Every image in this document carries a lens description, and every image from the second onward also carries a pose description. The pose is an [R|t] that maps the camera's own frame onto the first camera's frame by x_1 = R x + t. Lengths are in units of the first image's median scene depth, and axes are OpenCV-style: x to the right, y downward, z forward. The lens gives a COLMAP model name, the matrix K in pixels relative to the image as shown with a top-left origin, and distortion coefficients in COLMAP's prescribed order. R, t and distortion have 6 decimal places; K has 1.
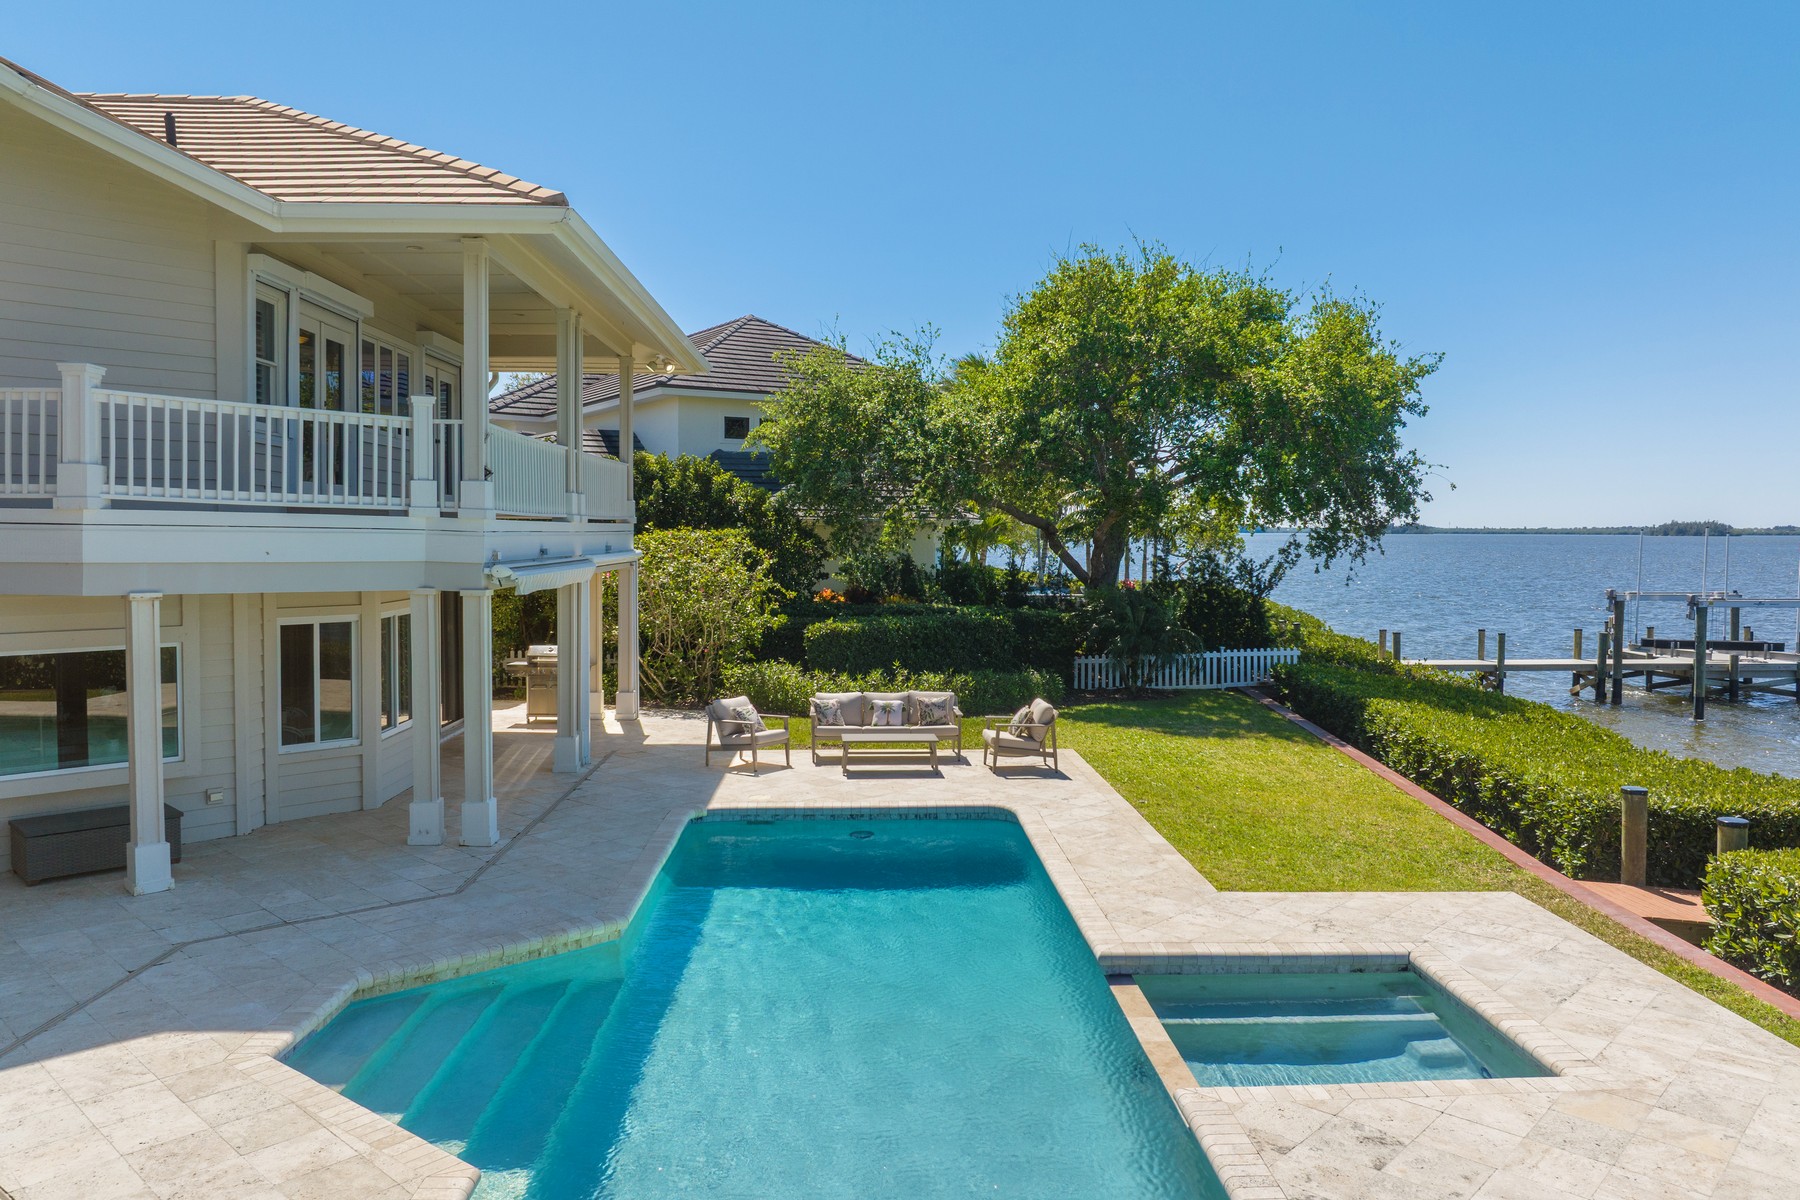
lens RADIAL K [[1261.4, 0, 900.7], [0, 1261.4, 595.4], [0, 0, 1]] dist [-0.042056, 0.006197]
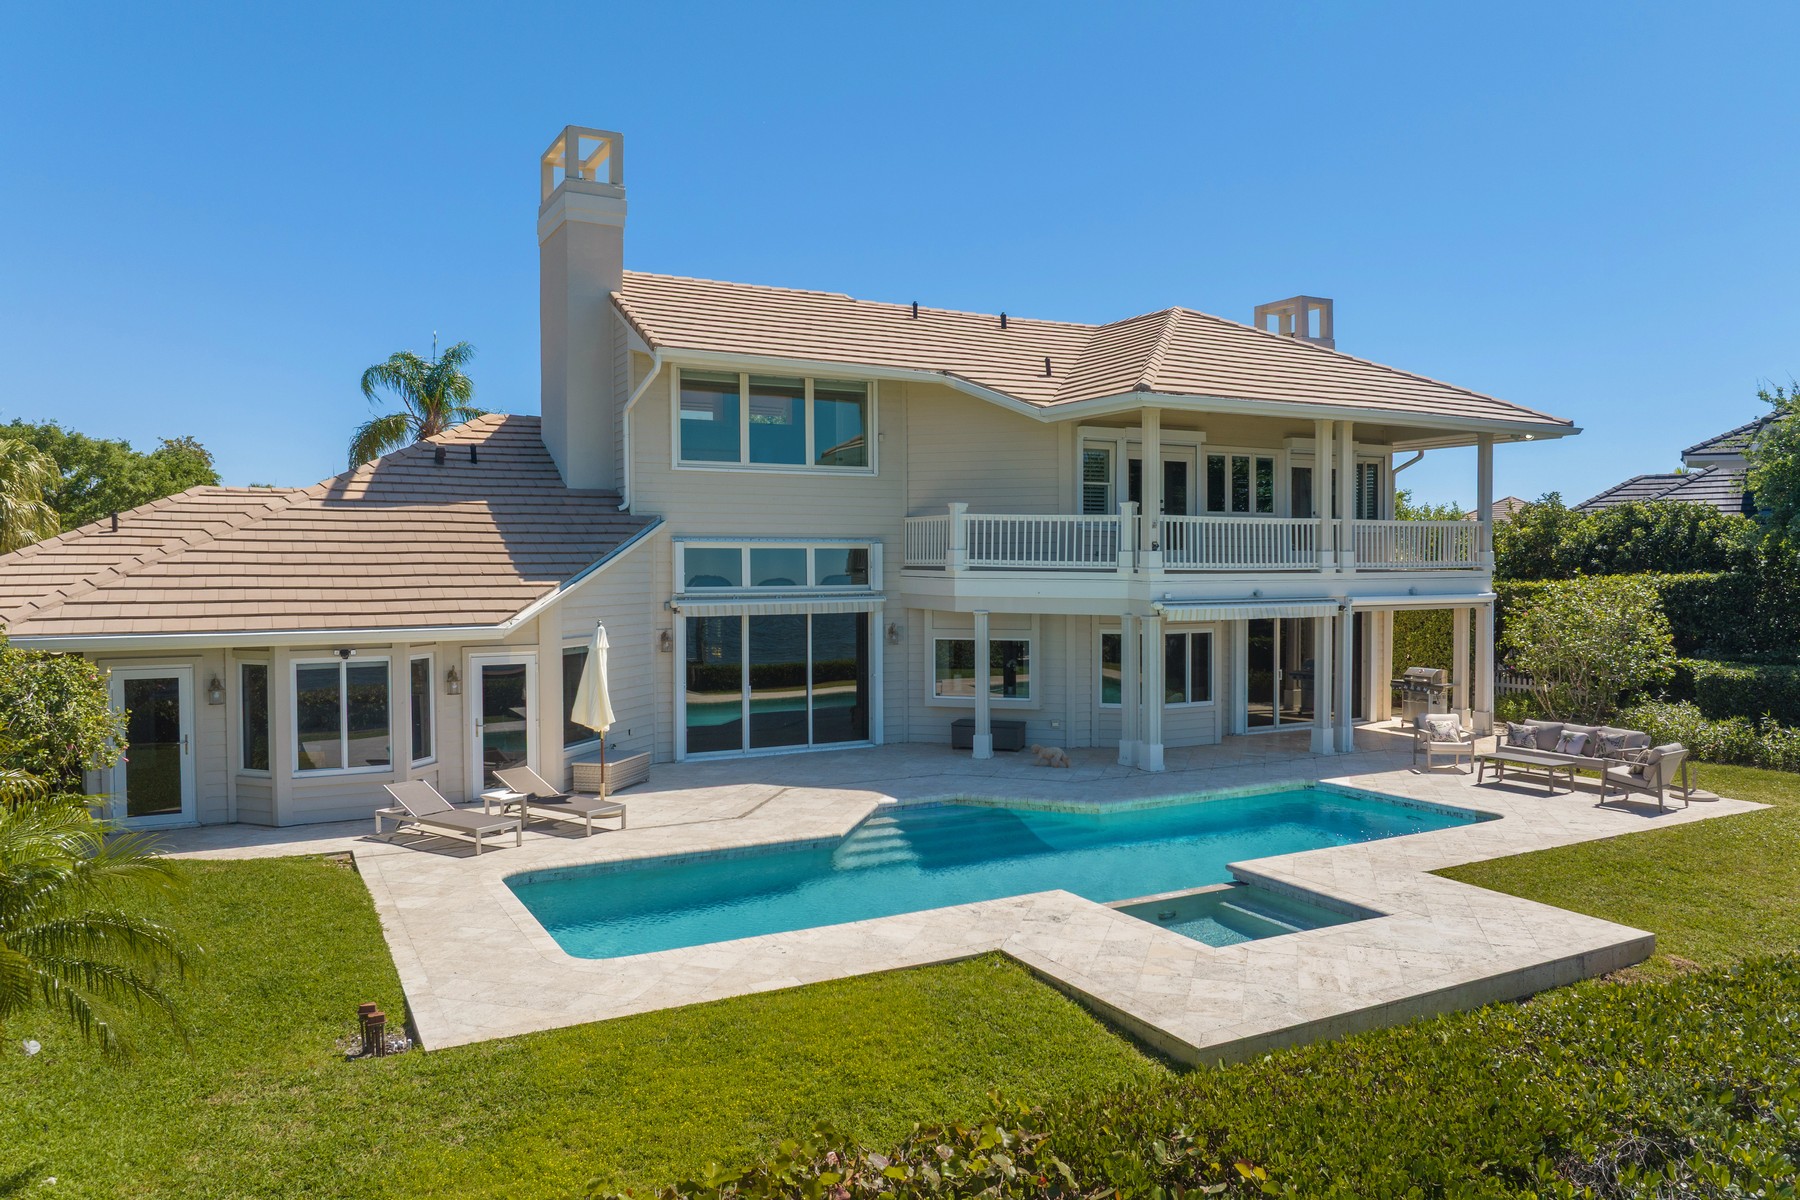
lens RADIAL K [[1261.4, 0, 903.9], [0, 1261.4, 598.3], [0, 0, 1]] dist [-0.042056, 0.006197]
pose [[0.432106, 0.015900, -0.901683, 1.262096], [-0.039025, 0.999238, -0.001081, -0.017041], [0.900978, 0.035655, 0.432397, -0.017431]]
